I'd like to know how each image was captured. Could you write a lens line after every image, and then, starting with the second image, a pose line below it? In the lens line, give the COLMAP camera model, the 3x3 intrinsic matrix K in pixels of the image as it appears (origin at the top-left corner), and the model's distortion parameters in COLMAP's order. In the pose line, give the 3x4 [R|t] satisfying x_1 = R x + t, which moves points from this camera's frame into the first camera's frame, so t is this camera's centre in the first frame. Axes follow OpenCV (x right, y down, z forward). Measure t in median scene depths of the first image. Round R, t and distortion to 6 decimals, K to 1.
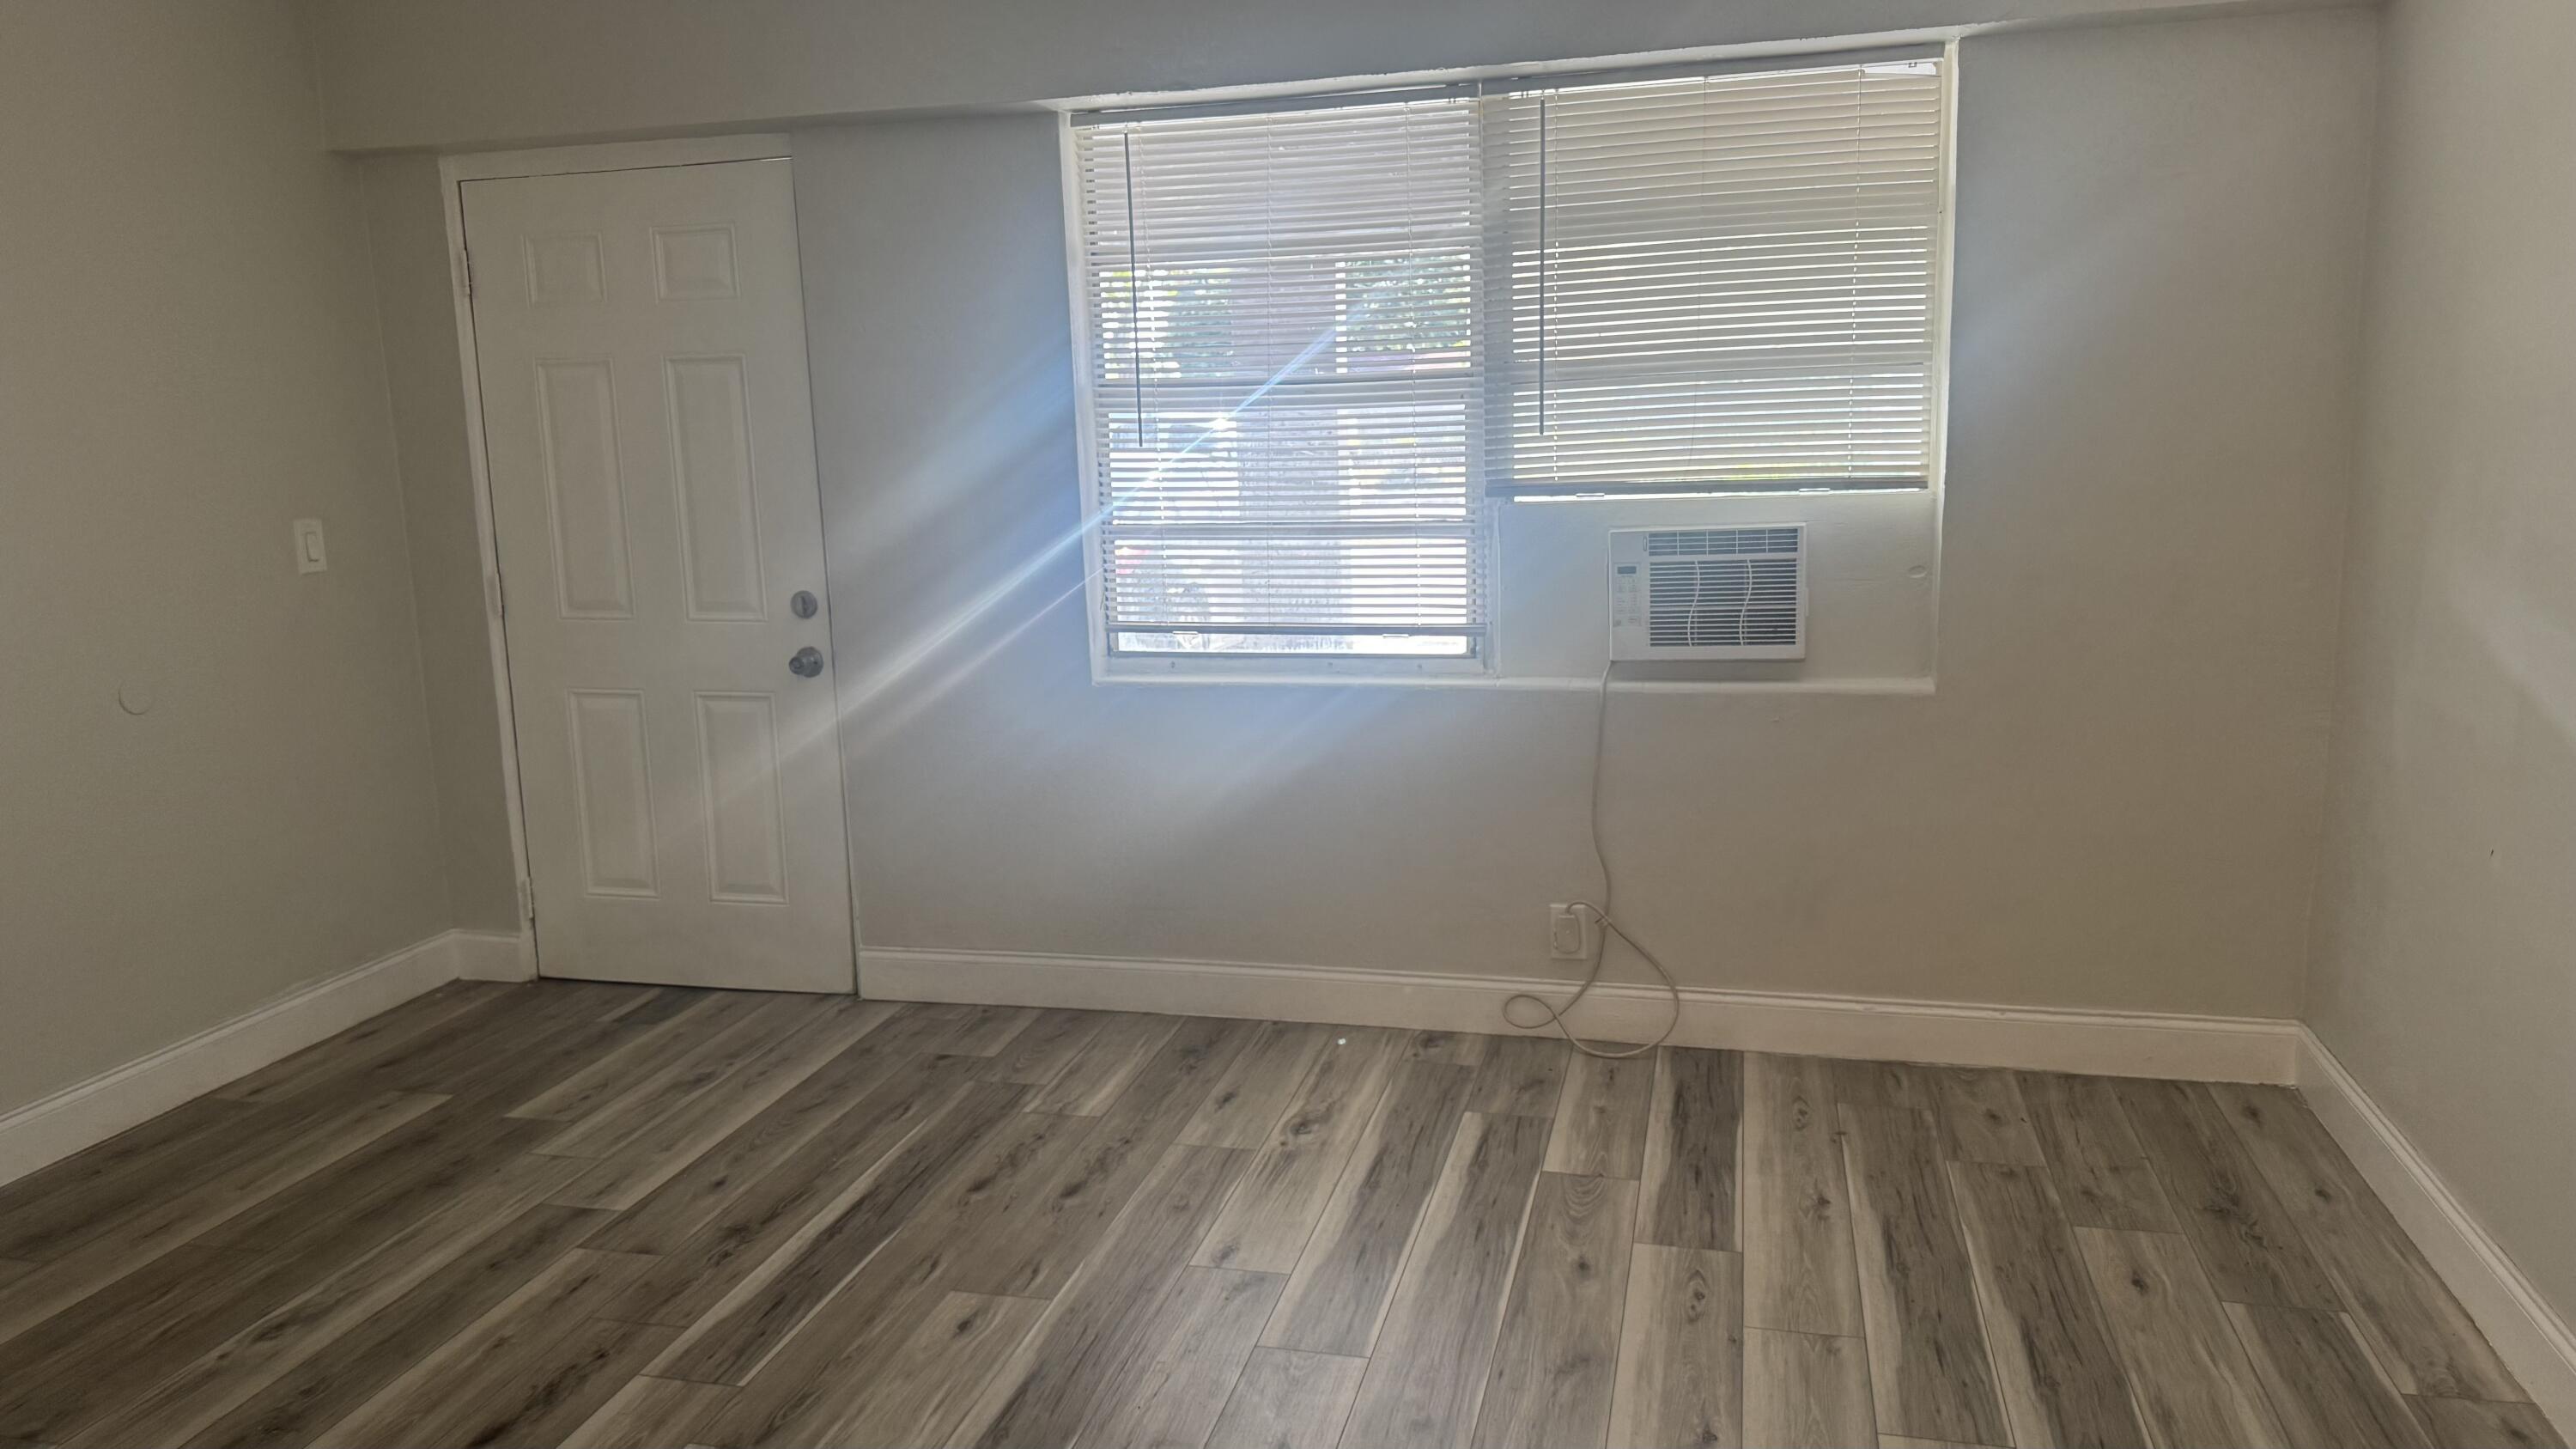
lens RADIAL K [[1817.0, 0, 1278.6], [0, 1817.0, 718.2], [0, 0, 1]] dist [0.105338, -0.162547]
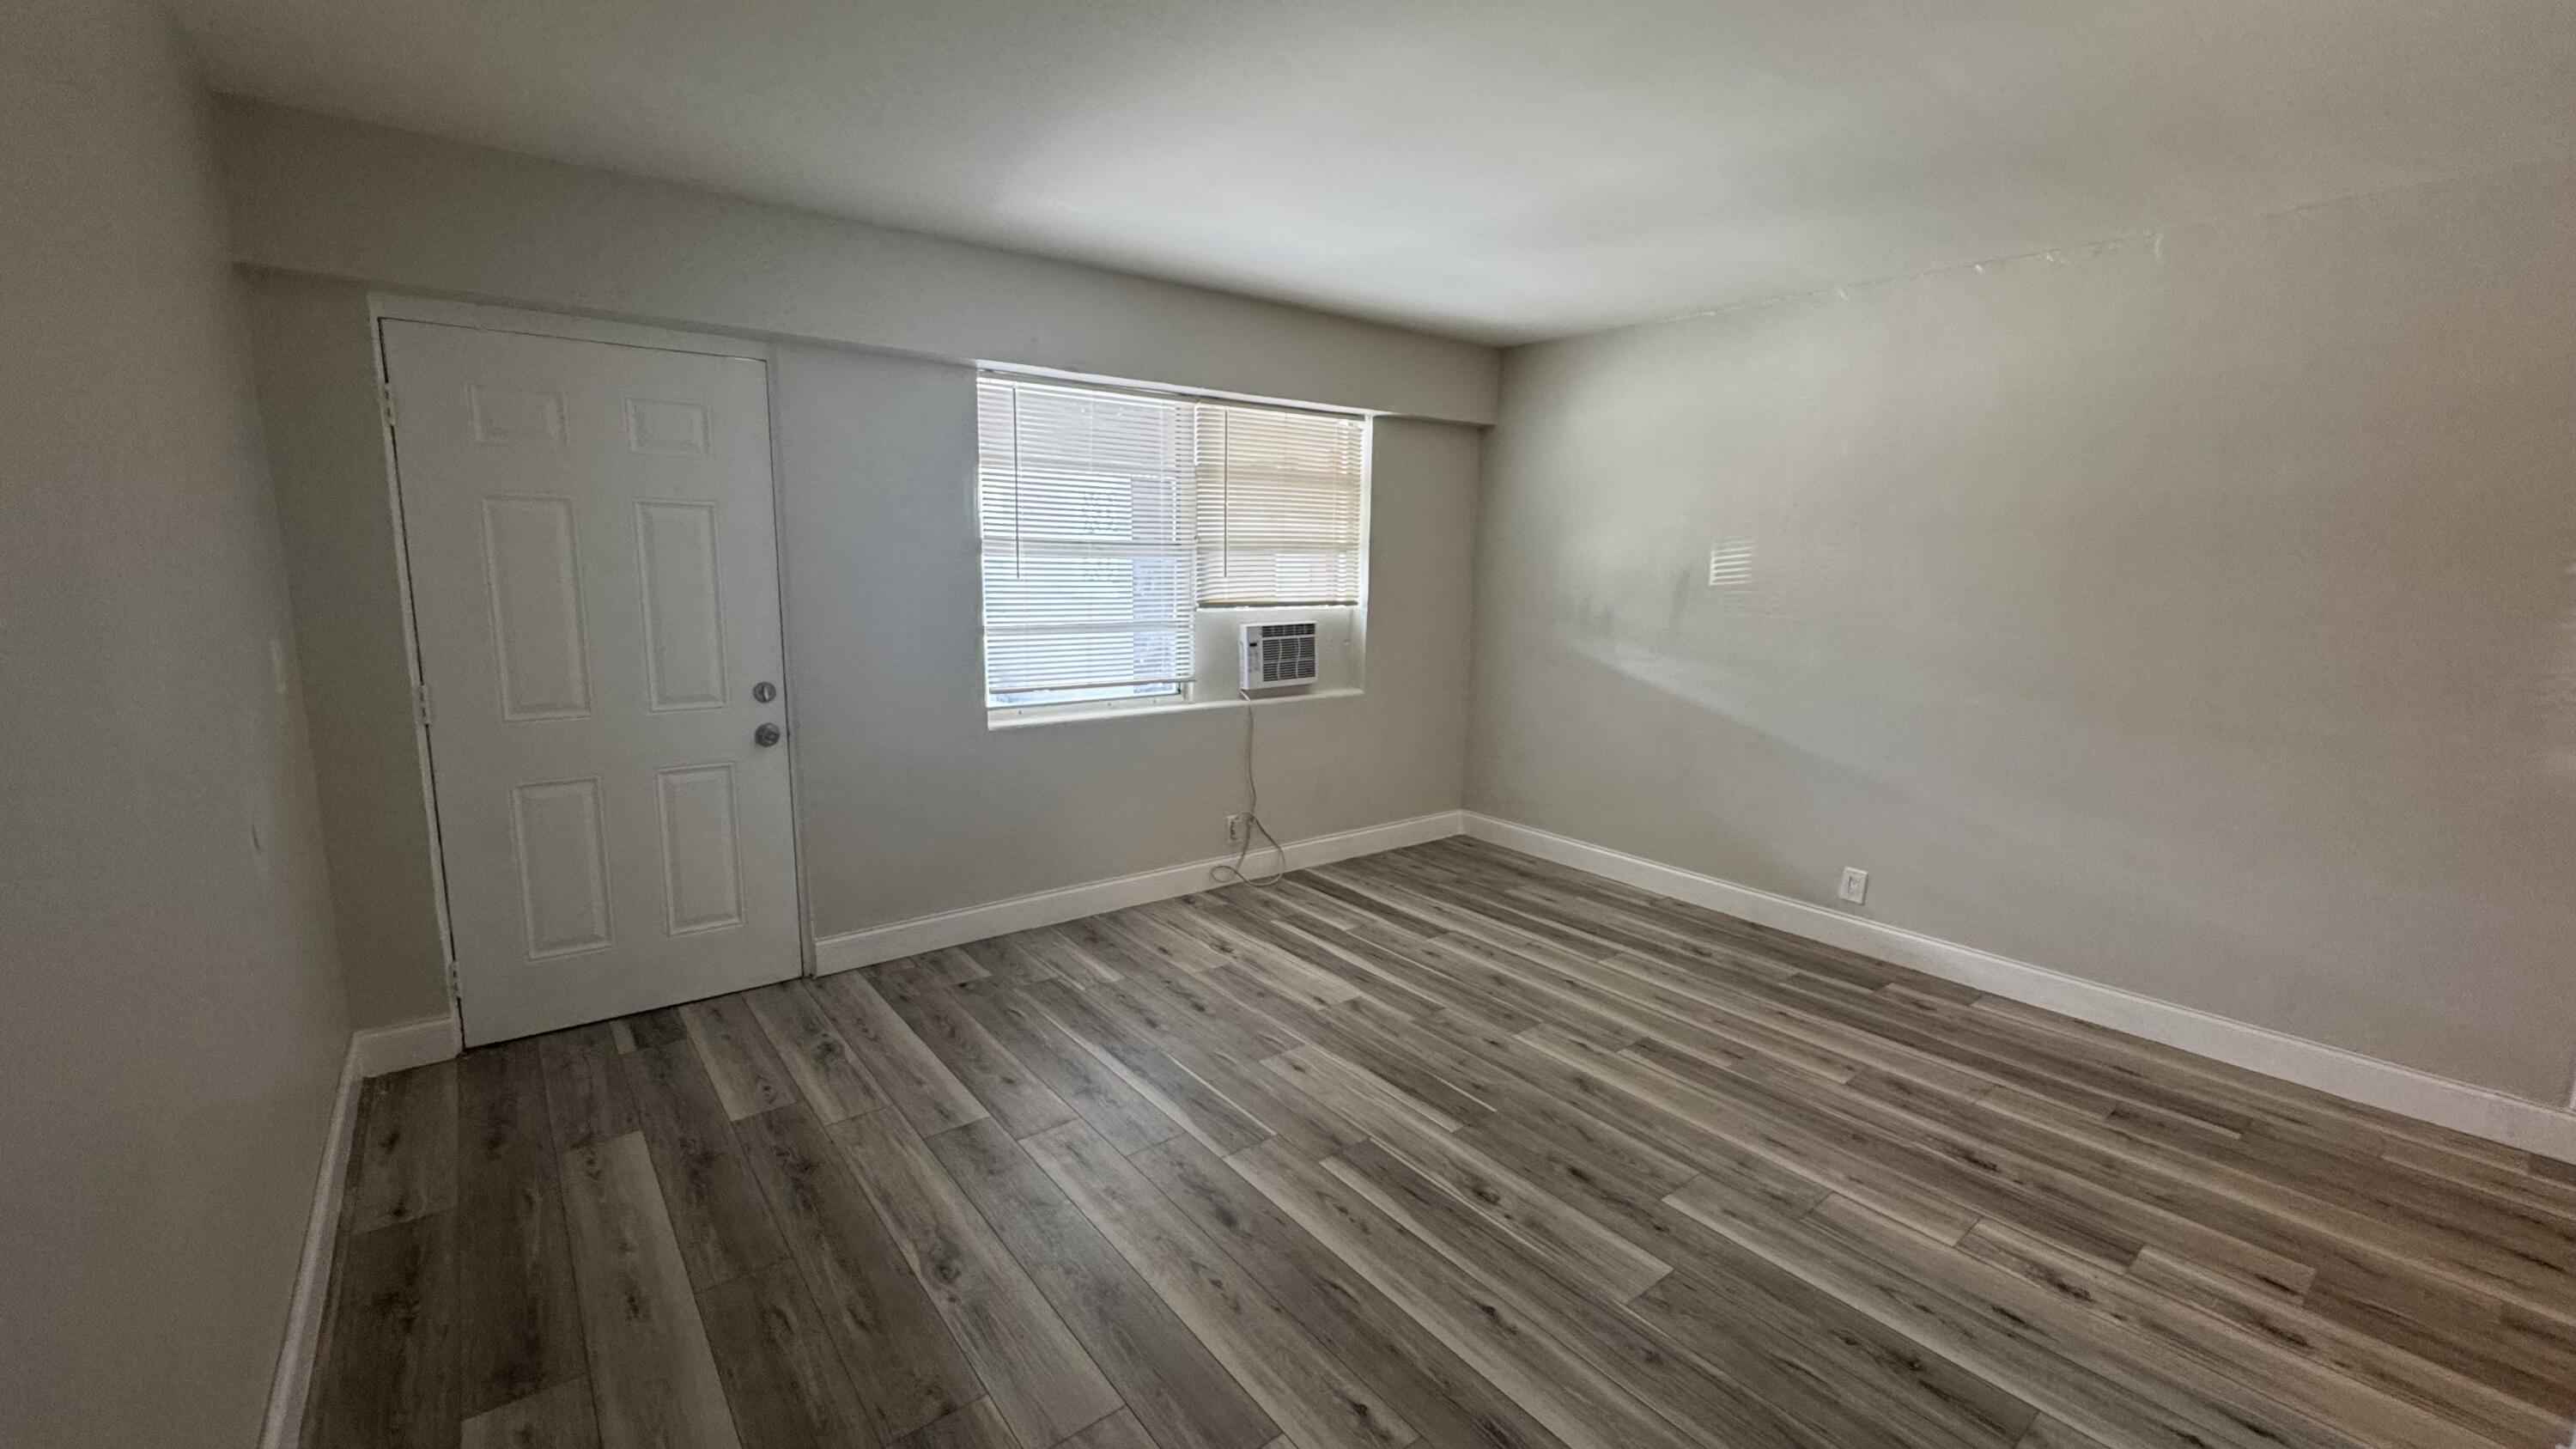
lens RADIAL K [[1037.7, 0, 1278.5], [0, 1037.7, 712.8], [0, 0, 1]] dist [-0.001672, -0.000189]
pose [[0.607572, -0.080894, 0.790135, -0.714039], [0.101300, 0.994568, 0.023929, -0.031073], [-0.787778, 0.065502, 0.612466, 0.279378]]
